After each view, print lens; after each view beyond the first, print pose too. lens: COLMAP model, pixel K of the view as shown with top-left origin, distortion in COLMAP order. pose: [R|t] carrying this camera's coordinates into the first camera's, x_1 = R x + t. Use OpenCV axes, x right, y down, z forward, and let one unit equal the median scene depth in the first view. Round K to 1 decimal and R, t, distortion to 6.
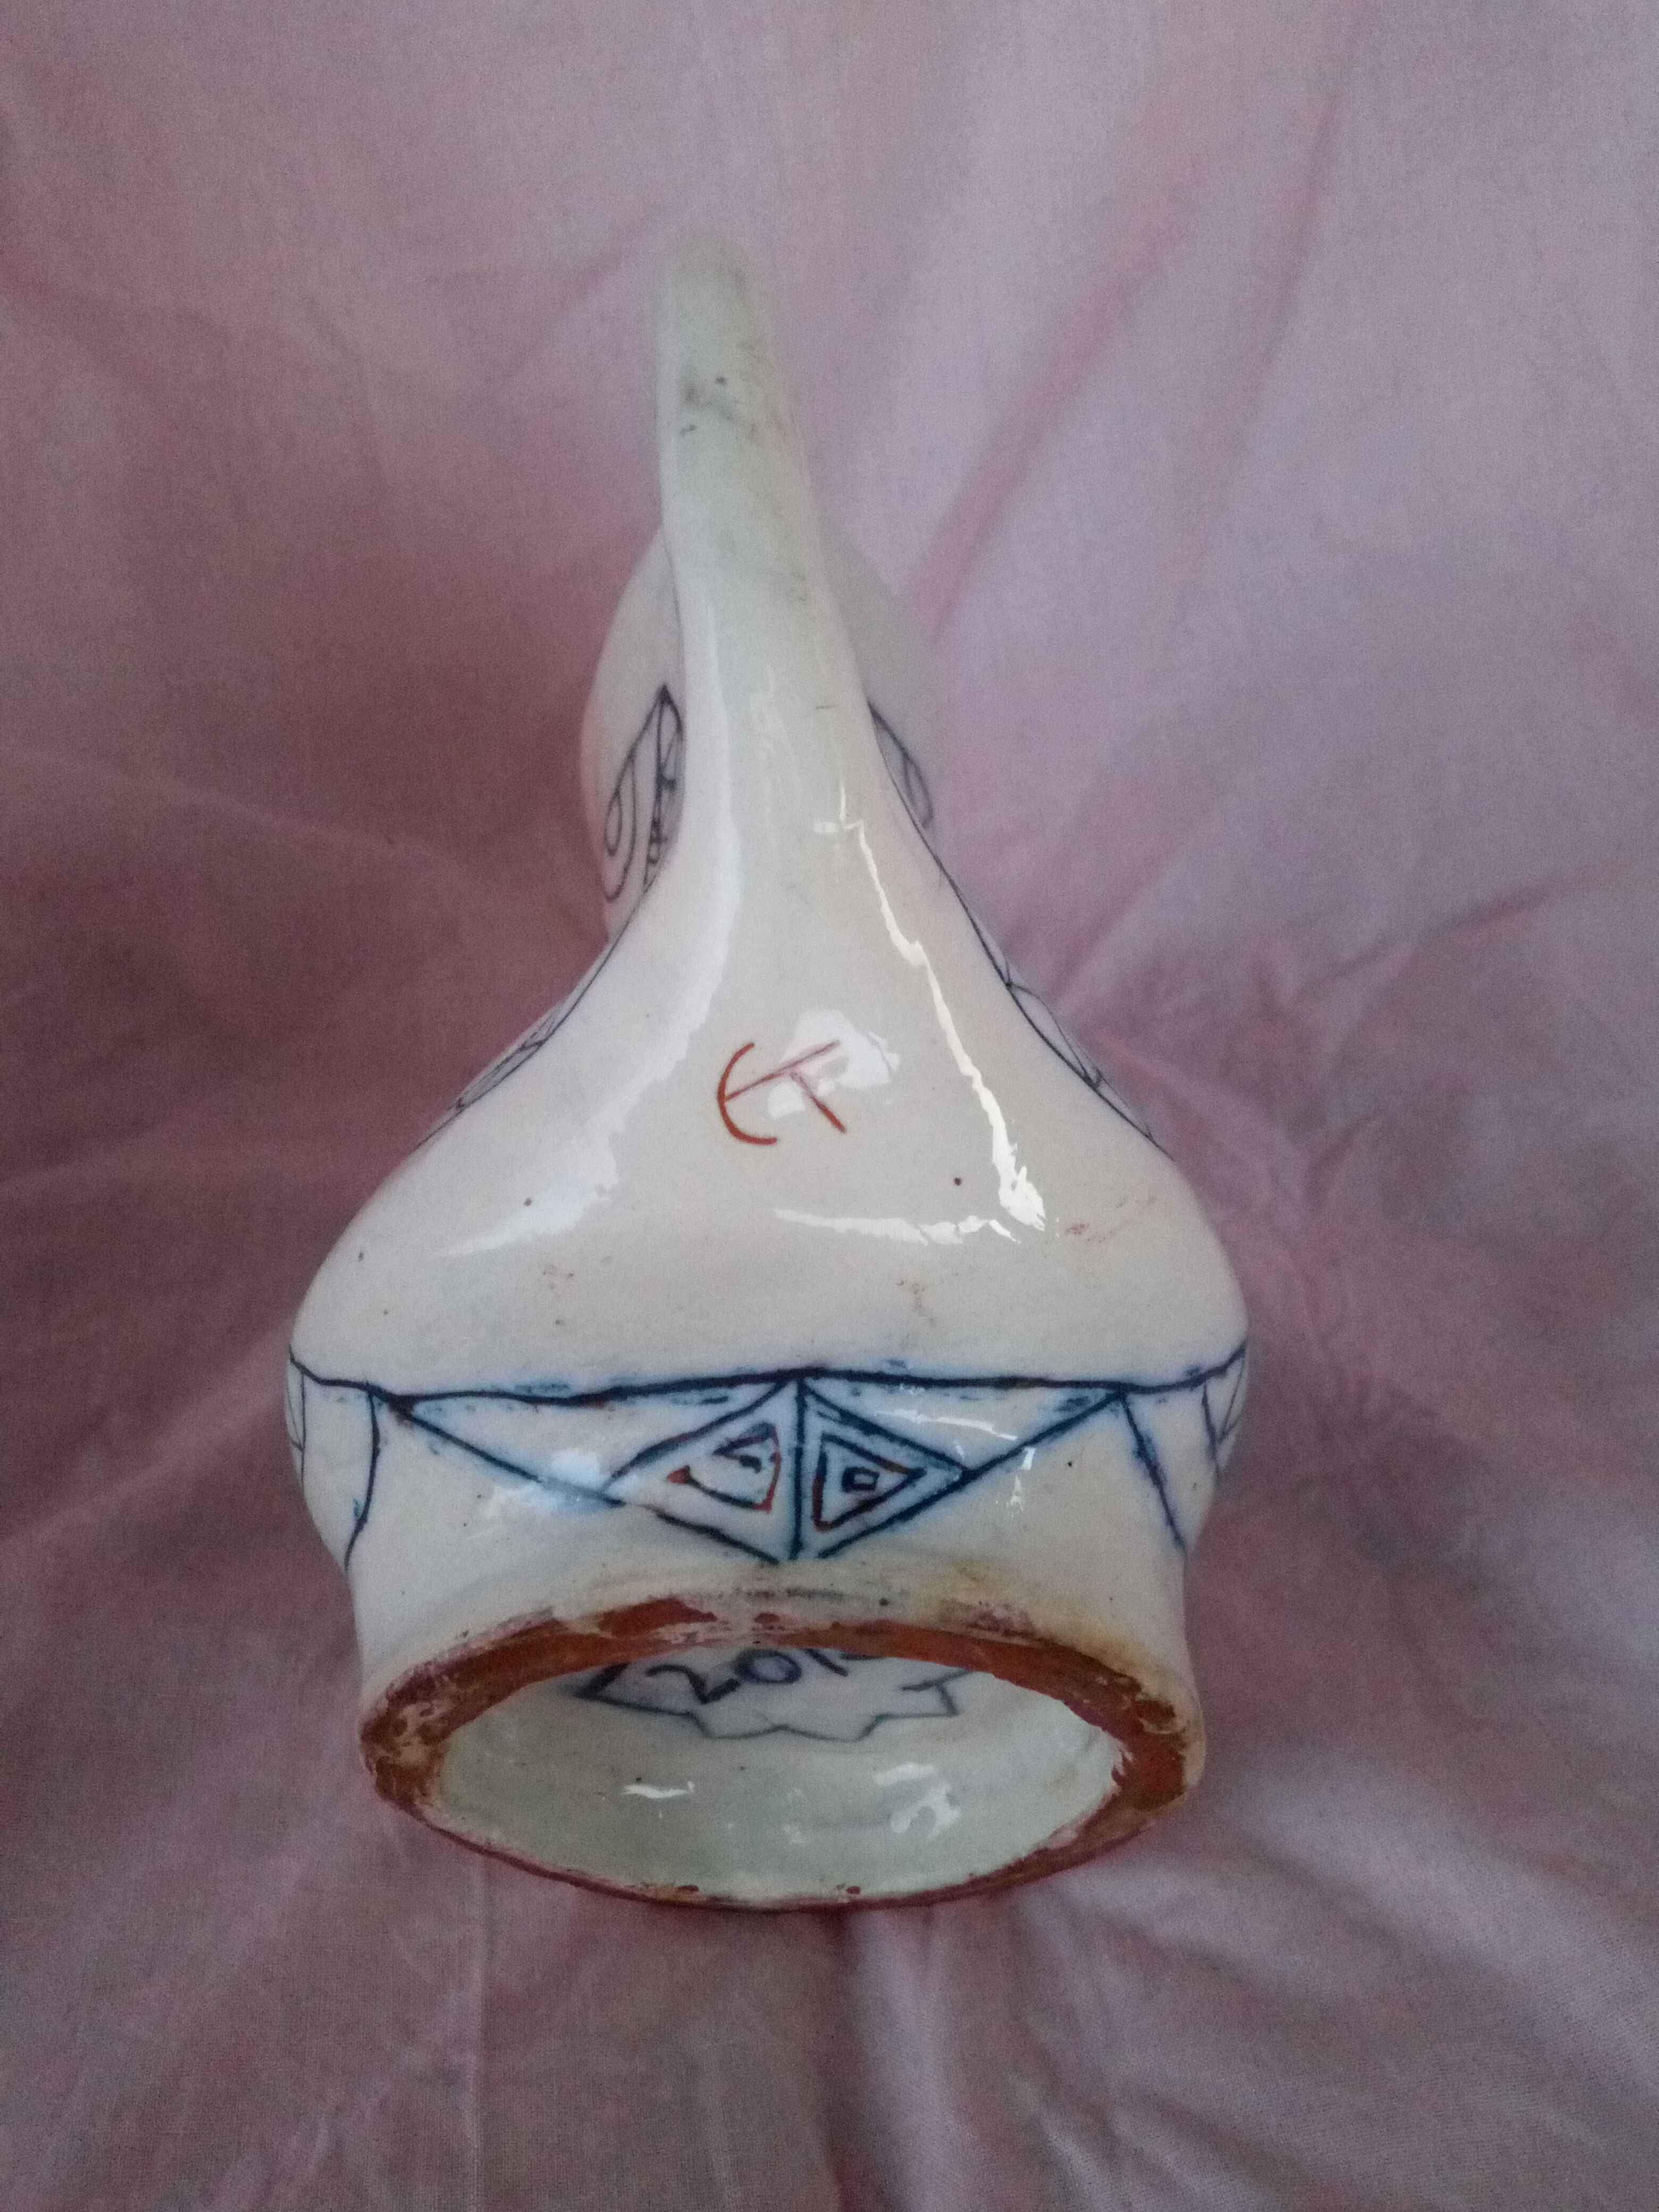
lens RADIAL K [[1755.4, 0, 853.4], [0, 1755.4, 1089.7], [0, 0, 1]] dist [0.107520, -0.220913]
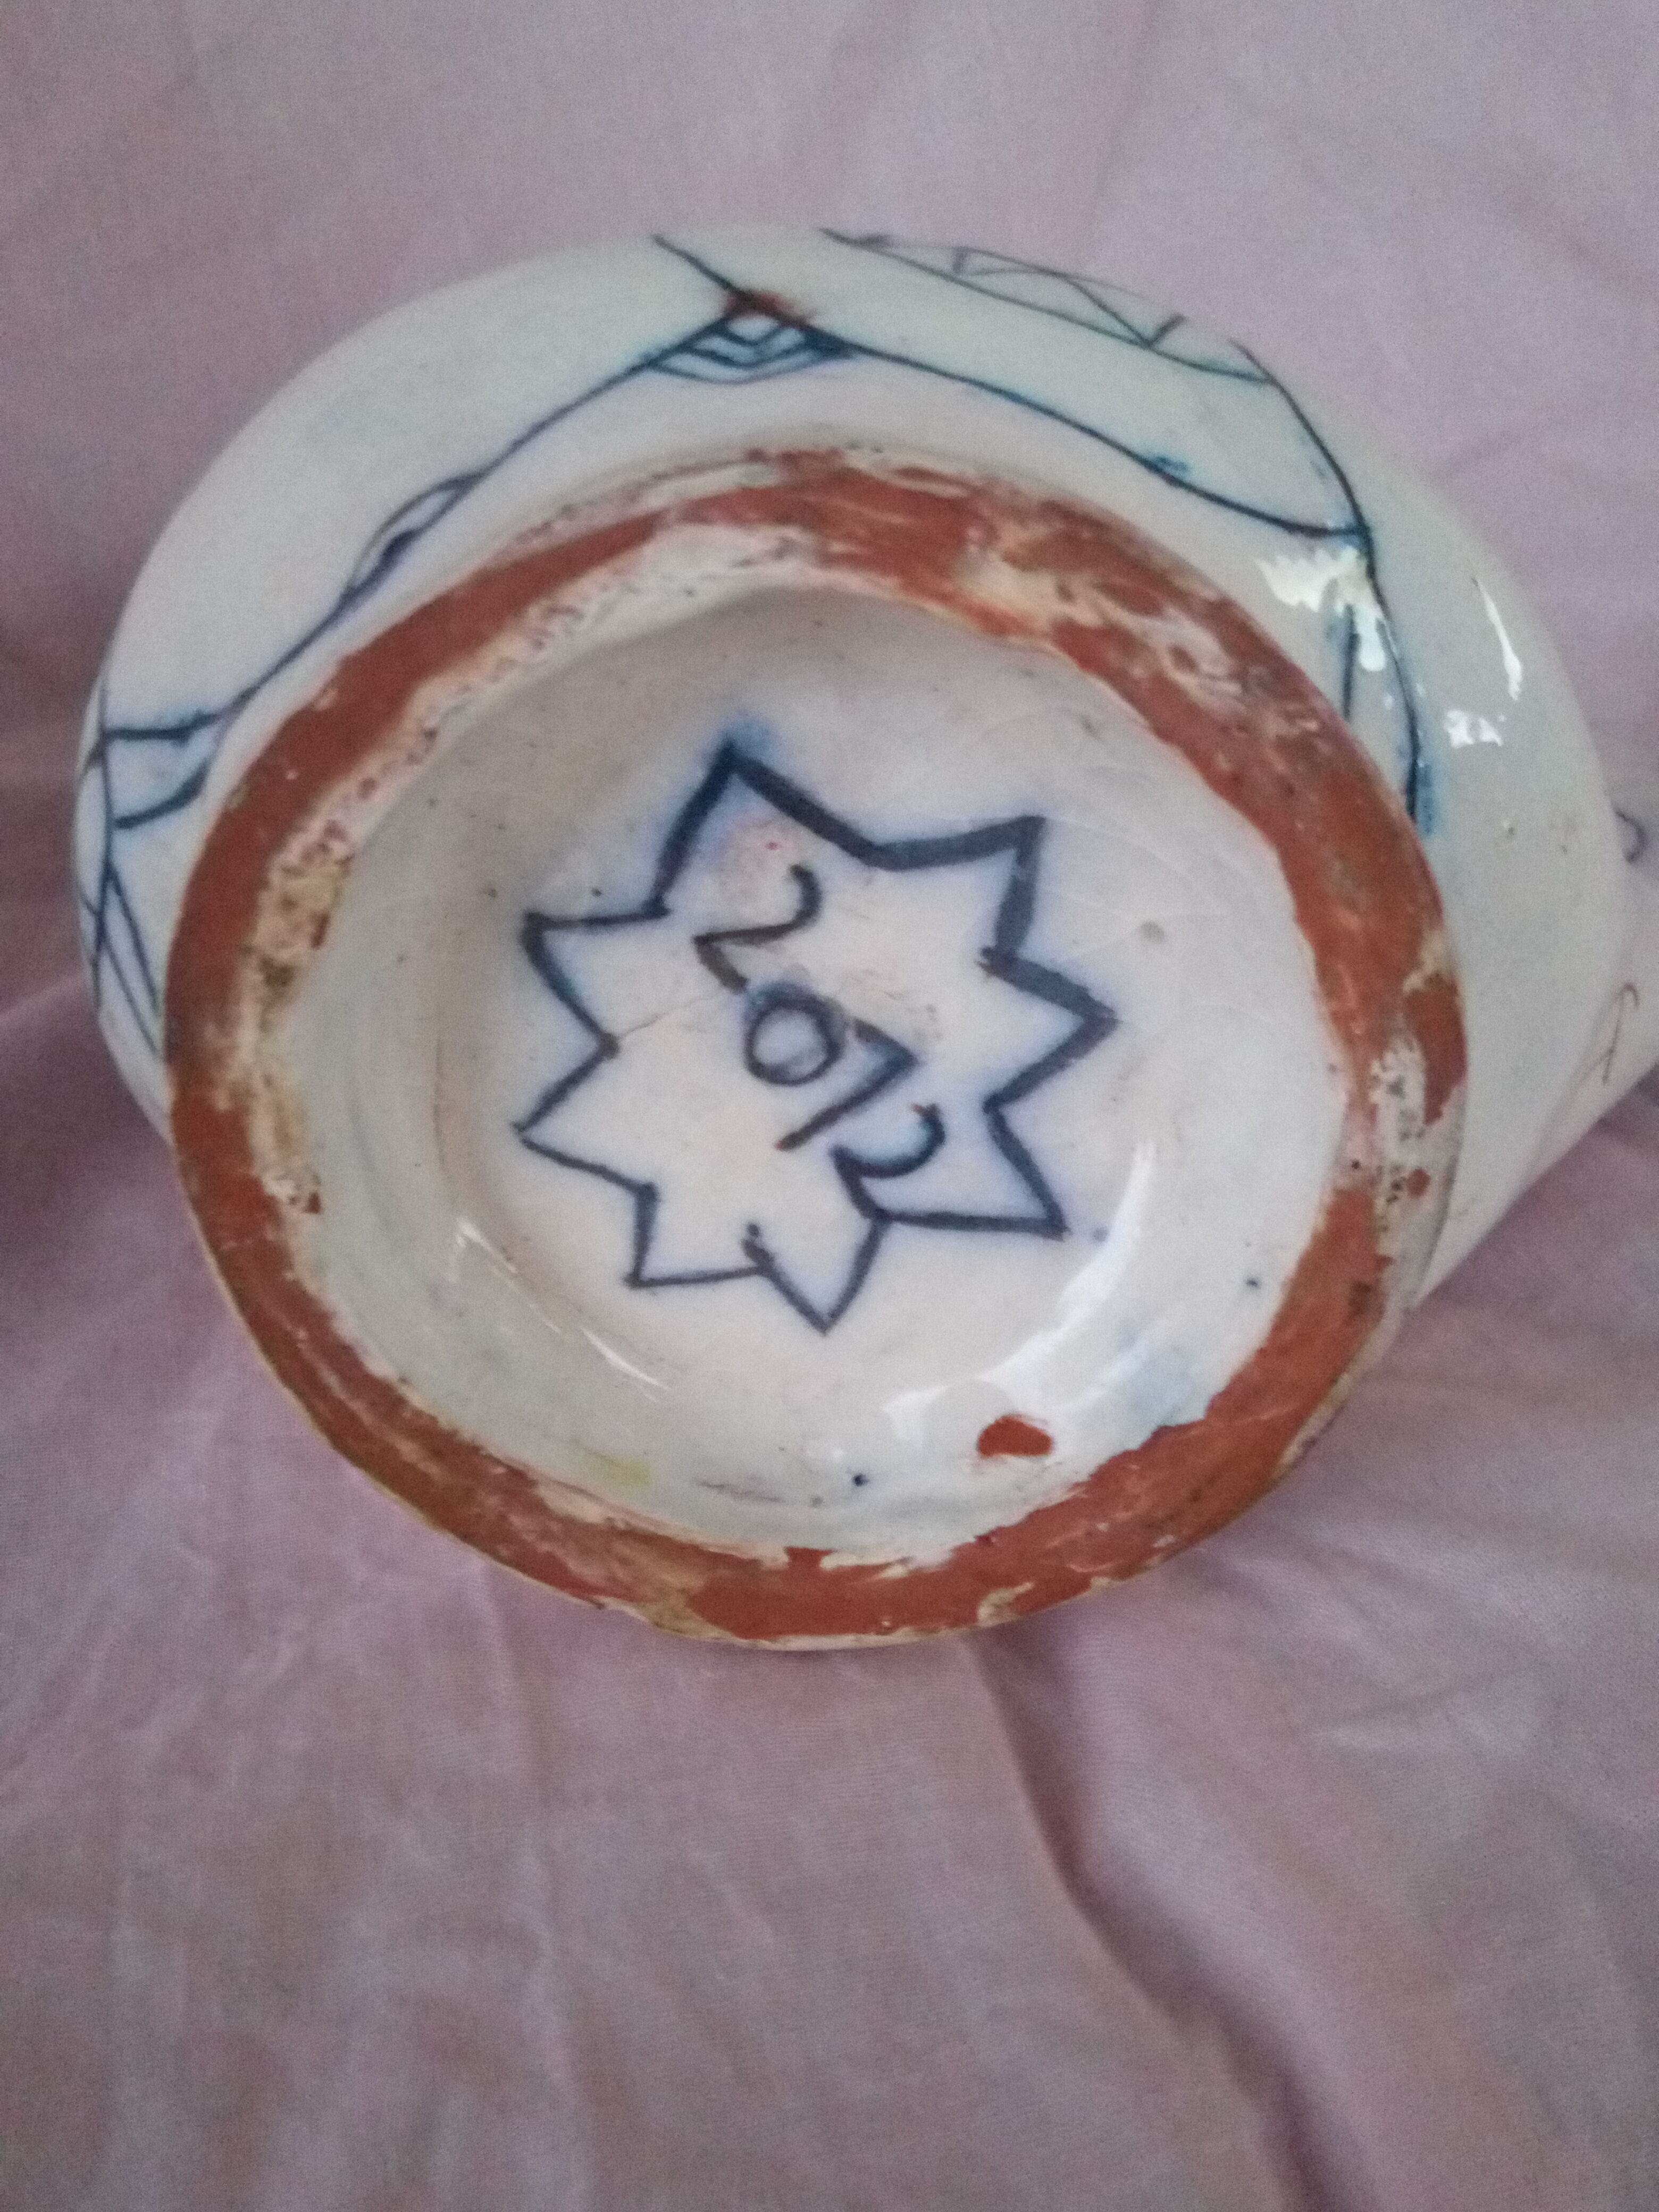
lens RADIAL K [[1755.4, 0, 853.4], [0, 1755.4, 1089.7], [0, 0, 1]] dist [0.107520, -0.220913]
pose [[-0.079005, 0.925076, 0.371473, -0.327579], [-0.656026, 0.232329, -0.718090, 0.928705], [-0.750592, -0.300429, 0.588519, 0.678291]]
